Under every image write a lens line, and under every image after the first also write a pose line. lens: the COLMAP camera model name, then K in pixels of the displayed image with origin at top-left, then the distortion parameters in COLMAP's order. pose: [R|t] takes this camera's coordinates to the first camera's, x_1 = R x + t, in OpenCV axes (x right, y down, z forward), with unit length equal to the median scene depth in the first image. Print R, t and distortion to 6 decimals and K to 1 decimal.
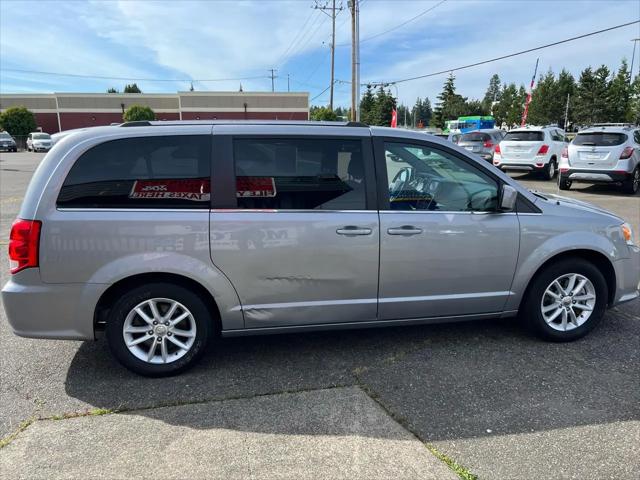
lens RADIAL K [[478.6, 0, 322.0], [0, 478.6, 243.4], [0, 0, 1]] dist [0.045975, -0.047131]
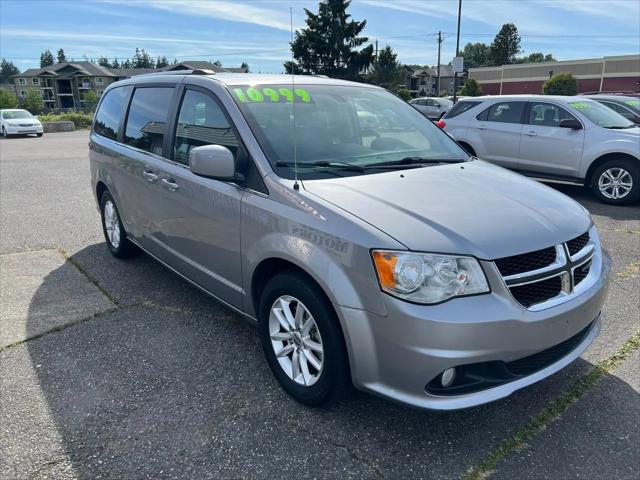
lens RADIAL K [[478.6, 0, 322.0], [0, 478.6, 243.4], [0, 0, 1]] dist [0.045975, -0.047131]
pose [[0.478986, 0.254645, -0.840076, 1.076665], [-0.201228, 0.963368, 0.177283, -0.131894], [0.854447, 0.084131, 0.512681, 0.711673]]
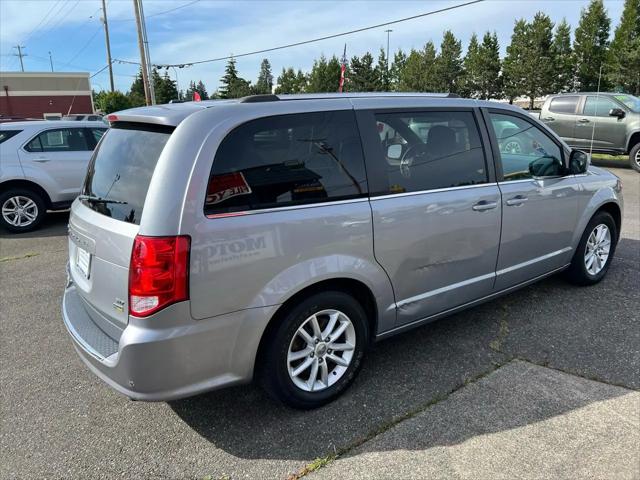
lens RADIAL K [[478.6, 0, 322.0], [0, 478.6, 243.4], [0, 0, 1]] dist [0.045975, -0.047131]
pose [[0.901902, -0.136263, 0.409884, -0.580007], [0.123618, 0.990672, 0.057335, -0.042256], [-0.413874, -0.001041, 0.910334, 0.223673]]
